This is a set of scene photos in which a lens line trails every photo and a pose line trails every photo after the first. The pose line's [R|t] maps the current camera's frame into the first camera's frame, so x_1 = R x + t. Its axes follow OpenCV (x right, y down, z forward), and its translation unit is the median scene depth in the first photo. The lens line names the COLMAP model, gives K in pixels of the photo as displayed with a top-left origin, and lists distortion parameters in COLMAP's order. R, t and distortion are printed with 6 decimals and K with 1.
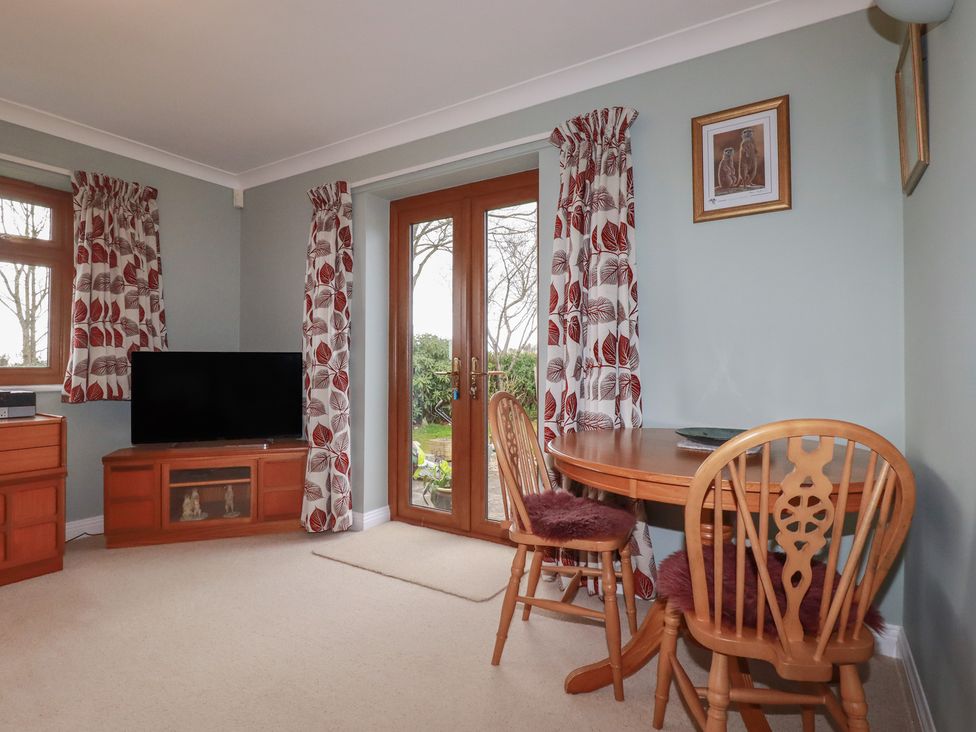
lens RADIAL K [[523.0, 0, 490.5], [0, 523.0, 358.9], [0, 0, 1]] dist [0.010249, -0.019077]
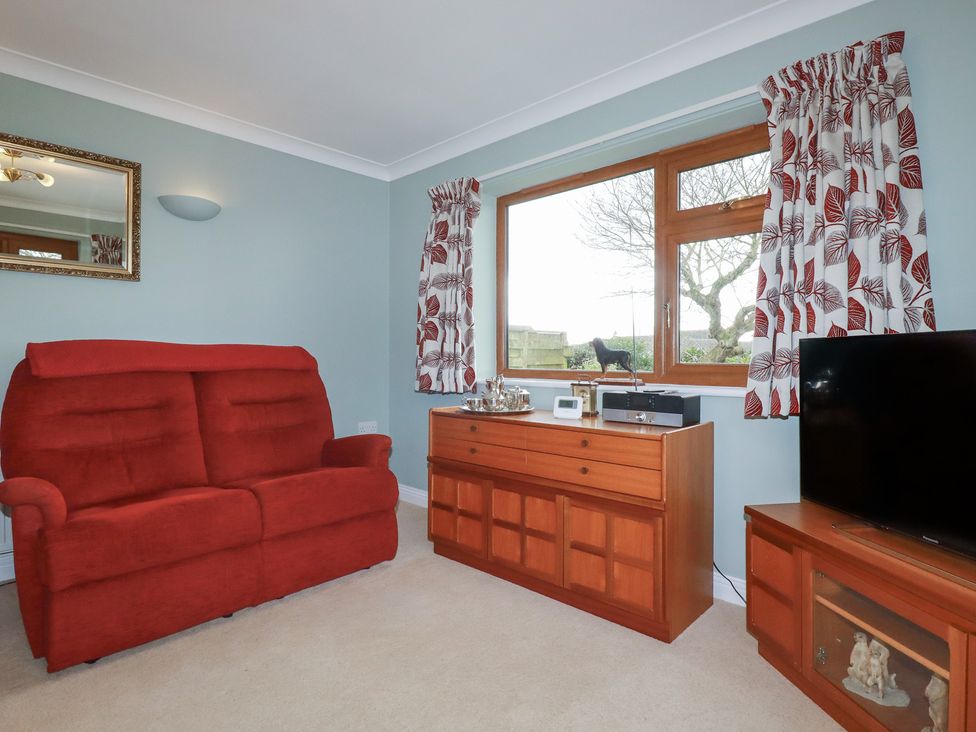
lens RADIAL K [[523.0, 0, 490.5], [0, 523.0, 358.9], [0, 0, 1]] dist [0.010249, -0.019077]
pose [[-0.196198, 0.003871, -0.980557, -0.044161], [0.011740, 0.999930, 0.001598, 0.002636], [0.980494, -0.011198, -0.196230, 0.738495]]
